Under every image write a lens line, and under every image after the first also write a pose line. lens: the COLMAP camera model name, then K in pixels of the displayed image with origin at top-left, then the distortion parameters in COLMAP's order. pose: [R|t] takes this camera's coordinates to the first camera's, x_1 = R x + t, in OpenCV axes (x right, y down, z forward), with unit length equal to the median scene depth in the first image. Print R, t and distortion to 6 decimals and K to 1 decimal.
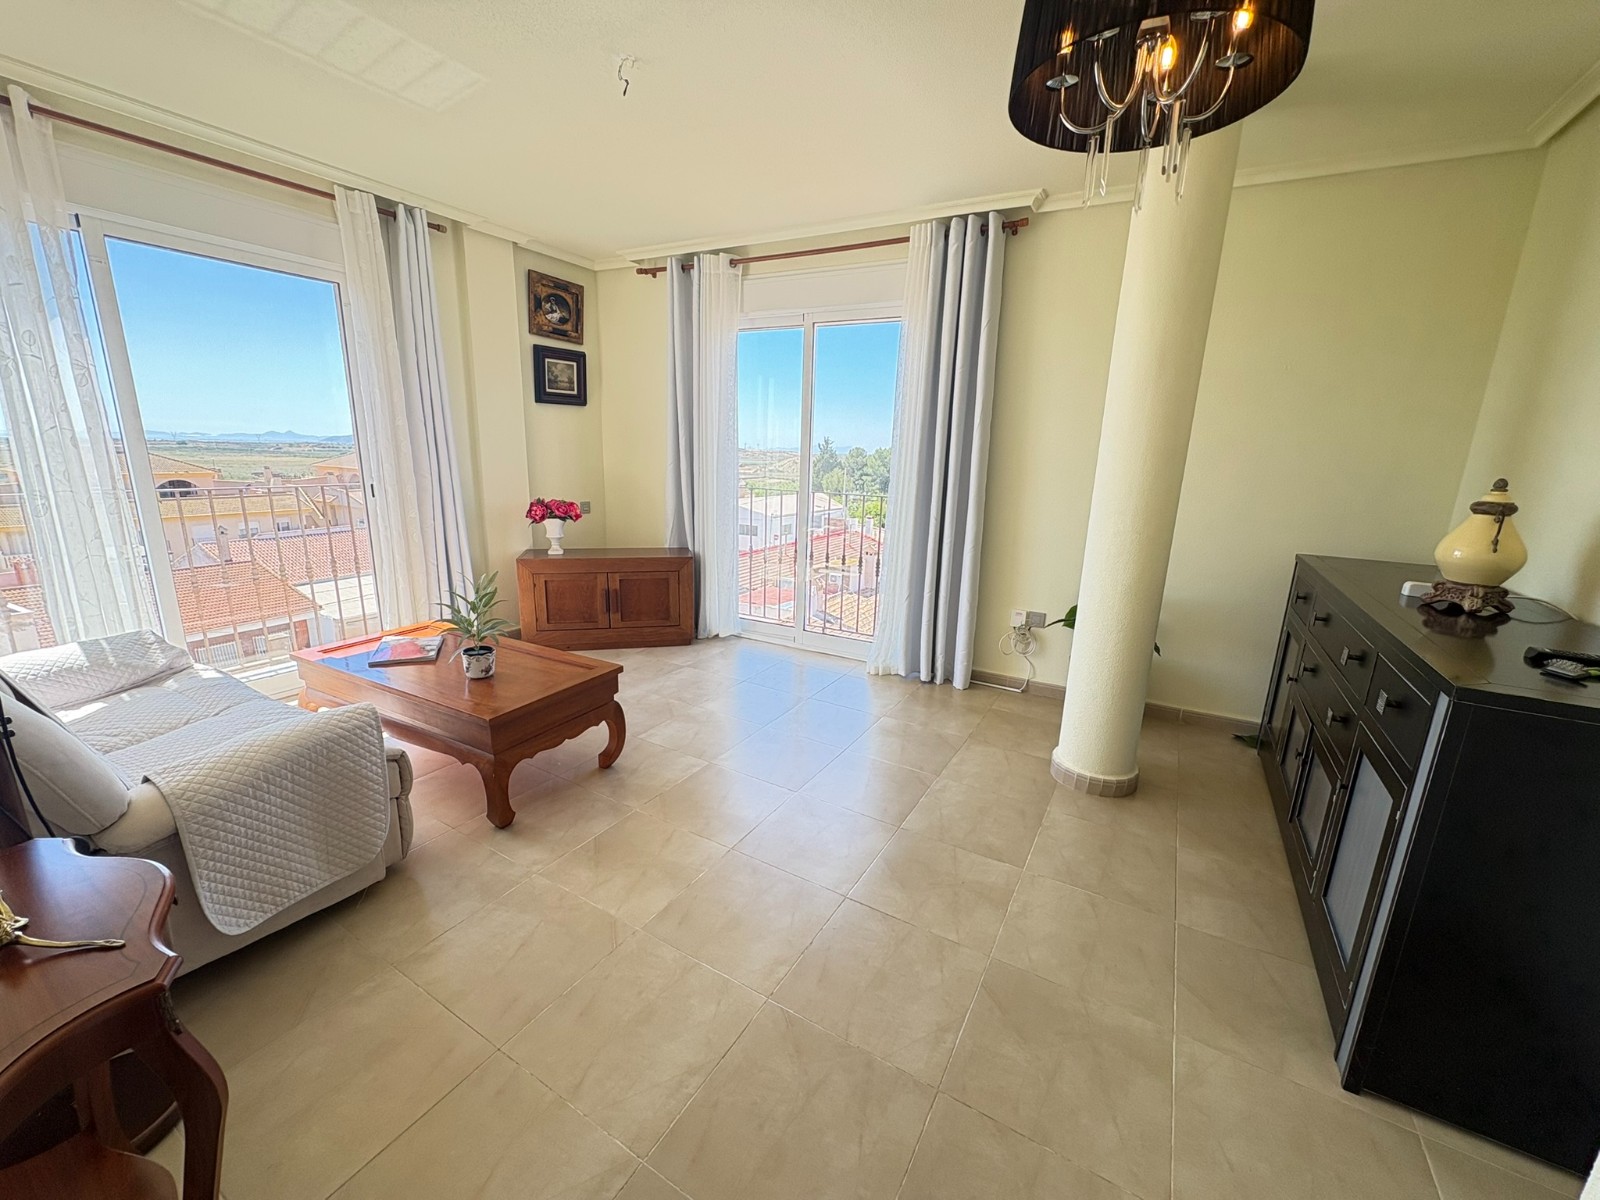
lens RADIAL K [[636.2, 0, 796.0], [0, 636.2, 600.4], [0, 0, 1]] dist [0.000000, -0.000480]
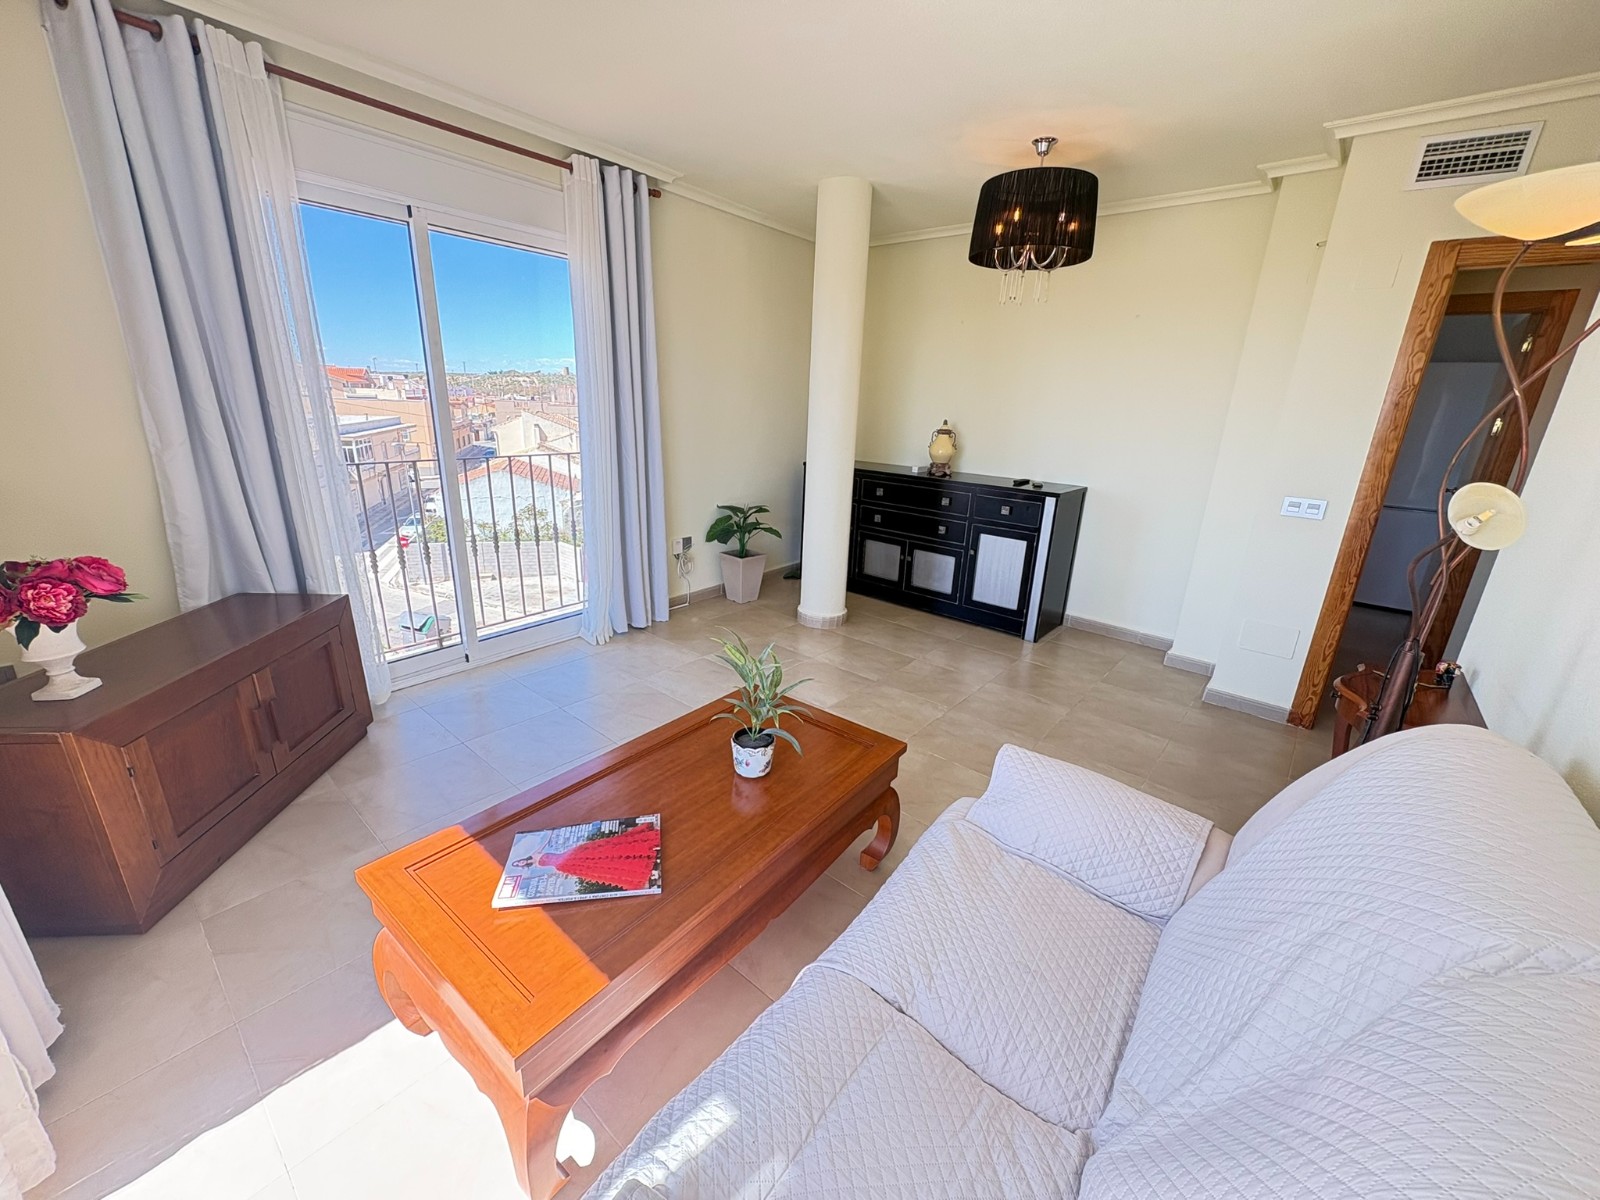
lens RADIAL K [[636.2, 0, 796.0], [0, 636.2, 600.4], [0, 0, 1]] dist [0.000000, -0.000480]
pose [[0.174307, -0.322742, 0.930298, -0.676316], [0.198070, 0.936943, 0.287935, -0.158269], [-0.964565, 0.134075, 0.227241, 0.478863]]
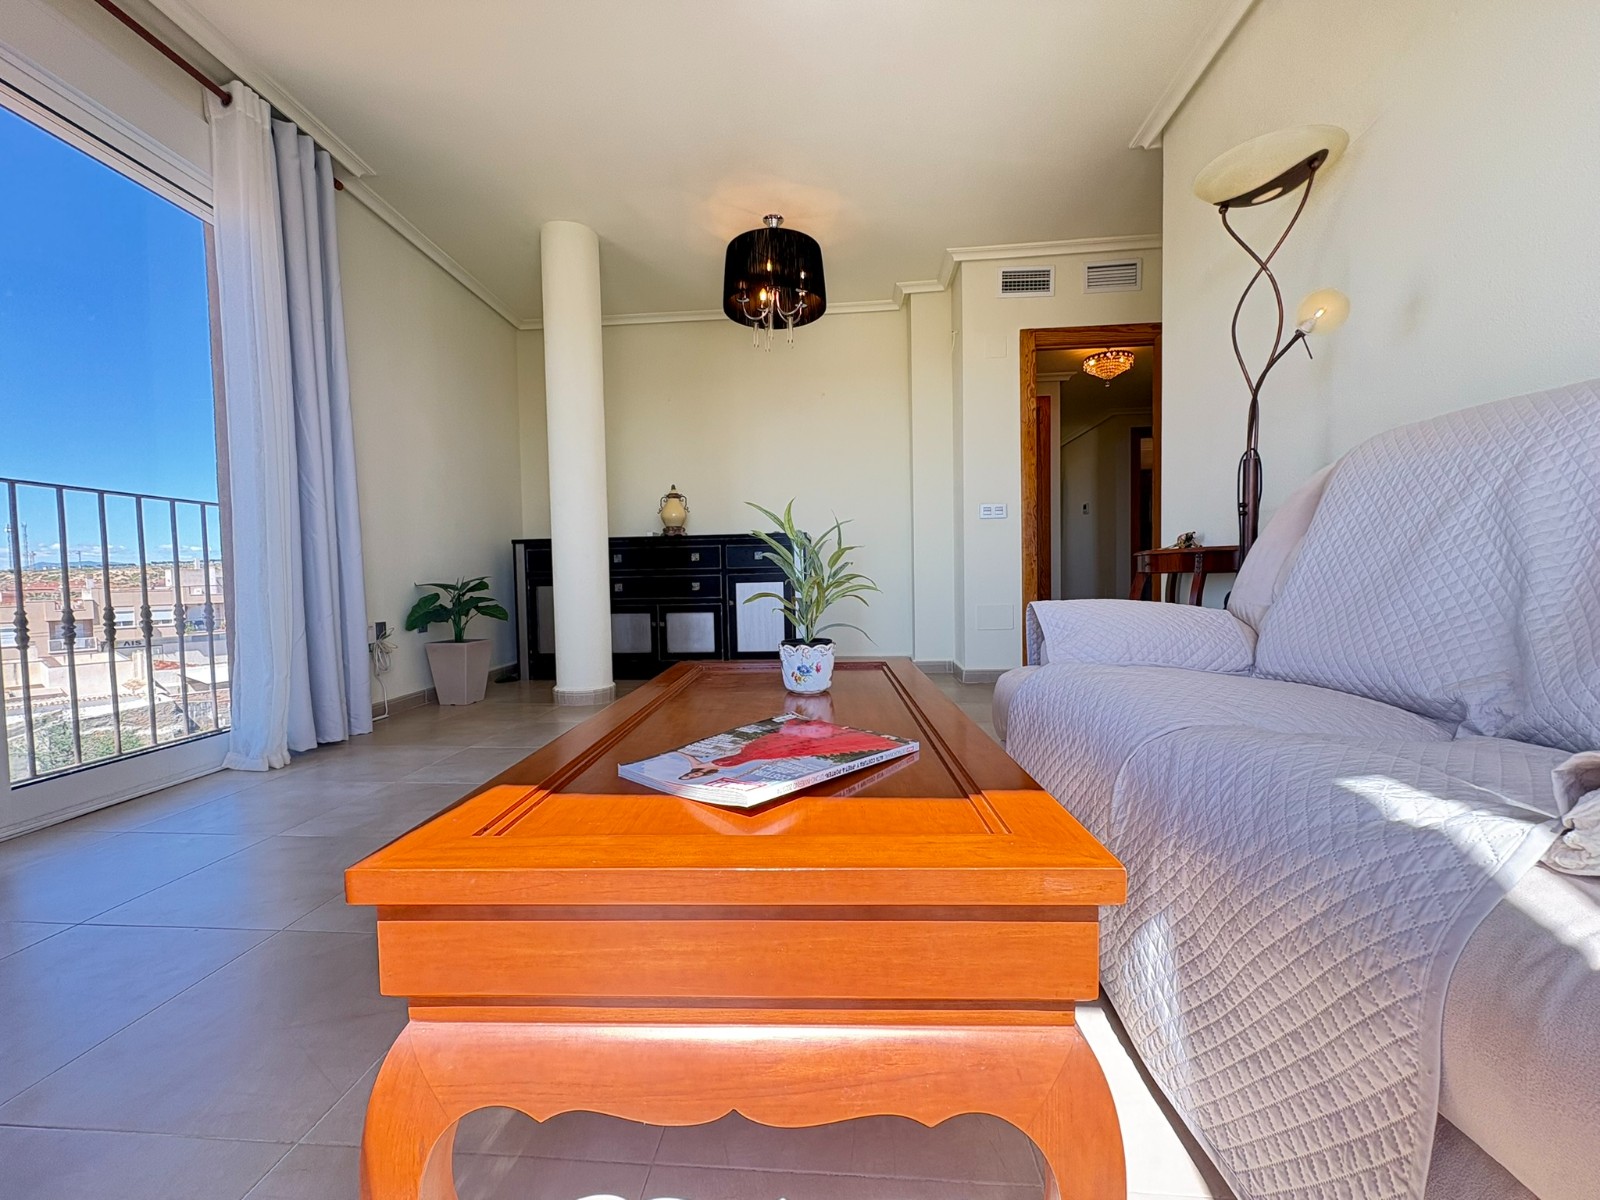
lens RADIAL K [[639.2, 0, 796.5], [0, 639.2, 602.0], [0, 0, 1]] dist [-0.000398, 0.000104]
pose [[-0.436305, -0.062261, 0.897642, -0.609193], [0.216914, 0.960904, 0.172082, -0.031621], [-0.873262, 0.269791, -0.405742, 0.755293]]
